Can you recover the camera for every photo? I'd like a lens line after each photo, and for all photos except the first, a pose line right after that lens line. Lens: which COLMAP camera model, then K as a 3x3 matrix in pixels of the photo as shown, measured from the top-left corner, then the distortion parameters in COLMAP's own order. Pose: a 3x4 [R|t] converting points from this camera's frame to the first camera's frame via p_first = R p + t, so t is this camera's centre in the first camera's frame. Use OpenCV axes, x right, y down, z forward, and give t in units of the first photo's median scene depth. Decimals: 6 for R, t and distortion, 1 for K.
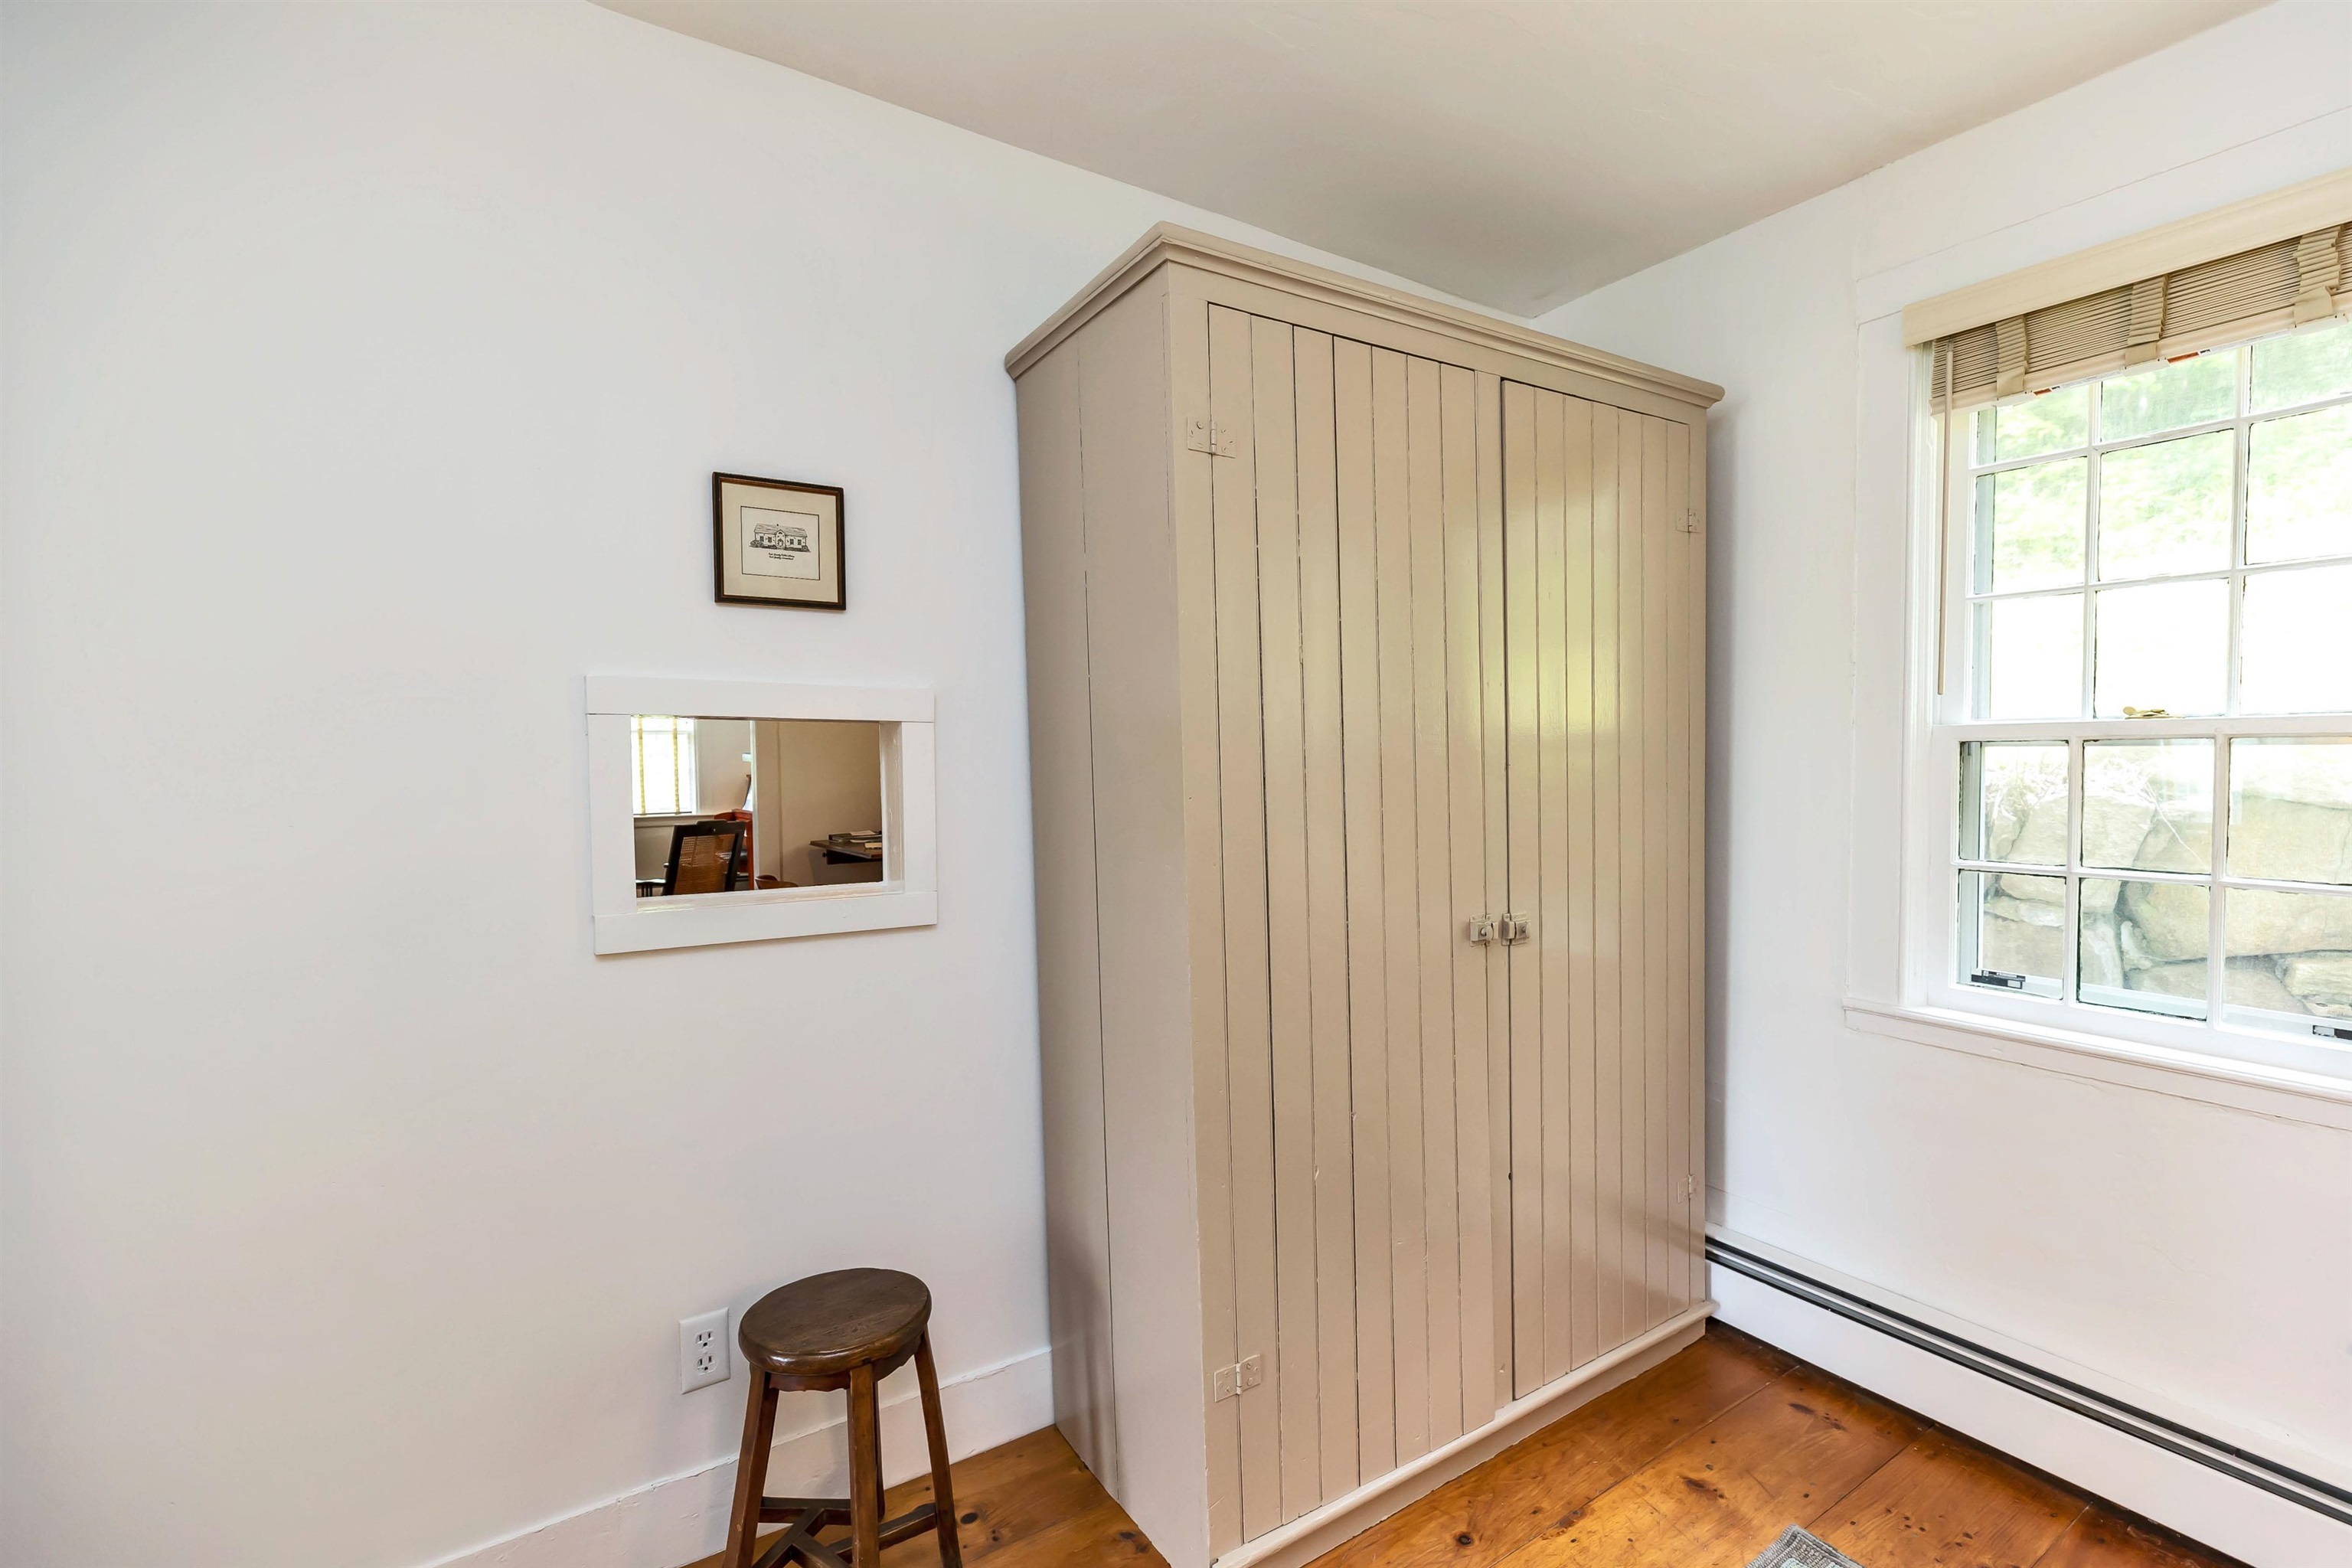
lens RADIAL K [[1056.0, 0, 1194.2], [0, 1056.0, 800.1], [0, 0, 1]] dist [0.001663, -0.000621]
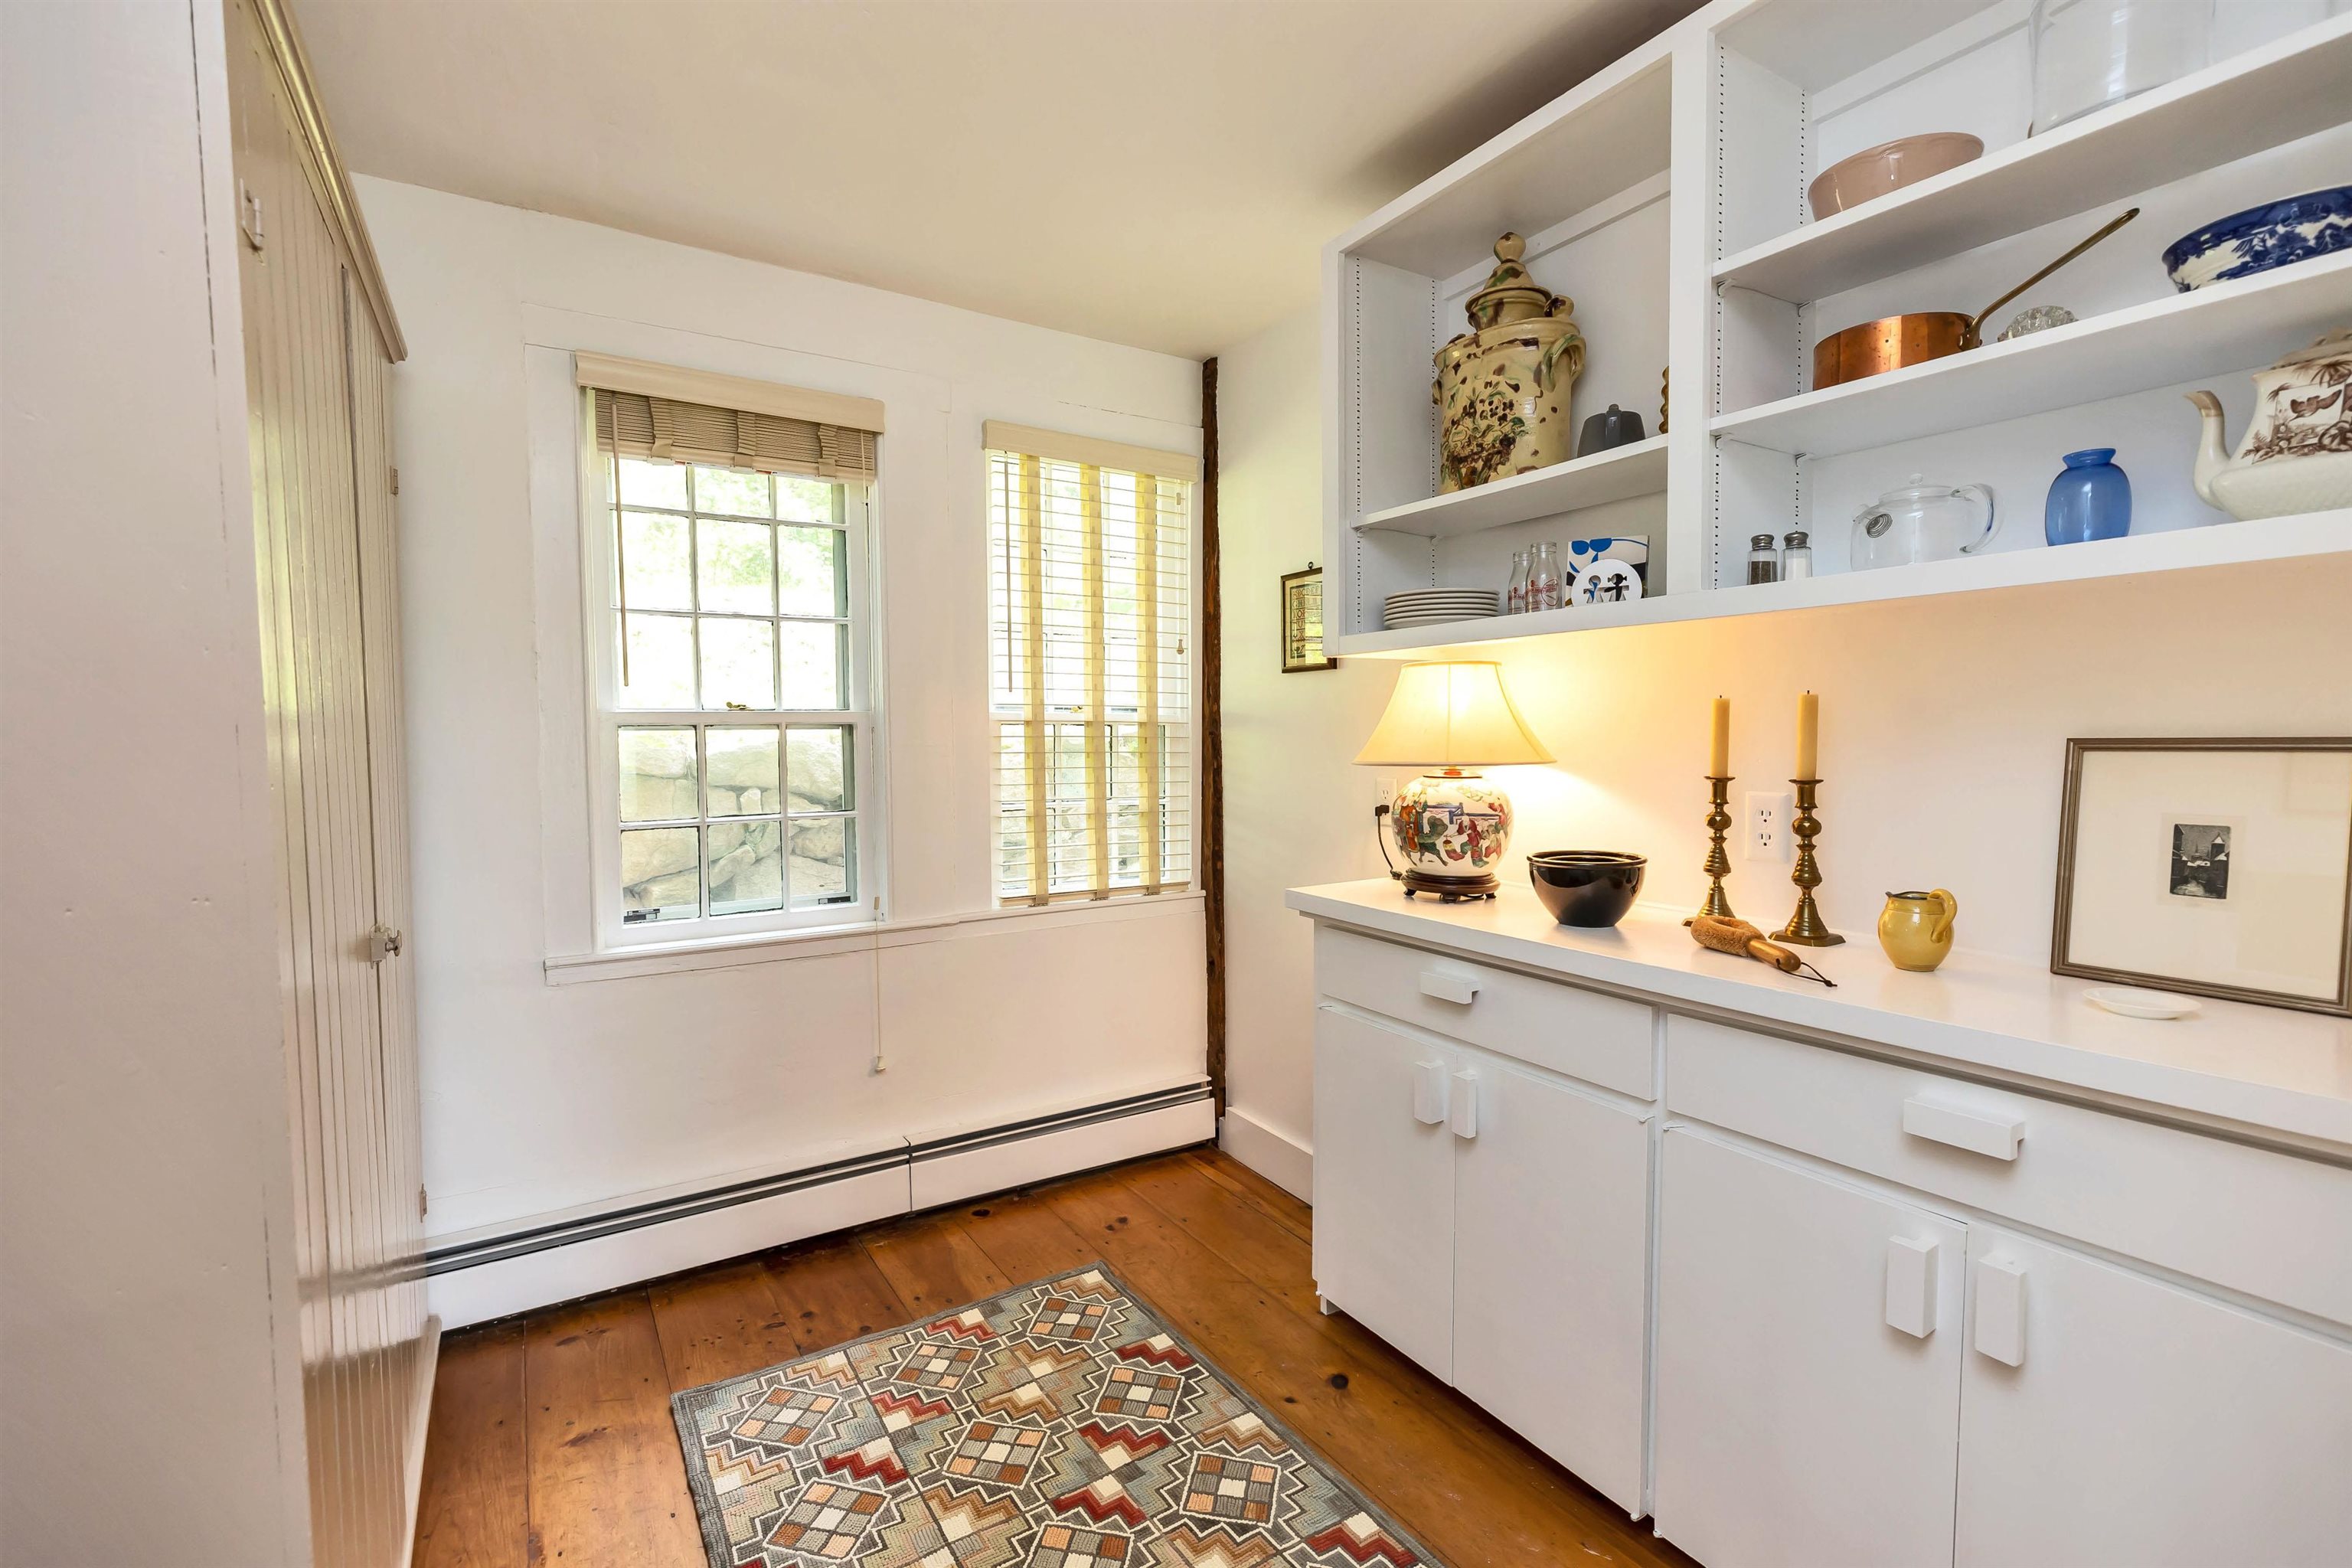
lens RADIAL K [[1056.0, 0, 1191.2], [0, 1056.0, 783.3], [0, 0, 1]] dist [0.001663, -0.000621]
pose [[0.003708, -0.039684, 0.999205, -0.522354], [0.057973, 0.997540, 0.039403, 0.001795], [-0.998311, 0.057781, 0.005999, 0.355657]]
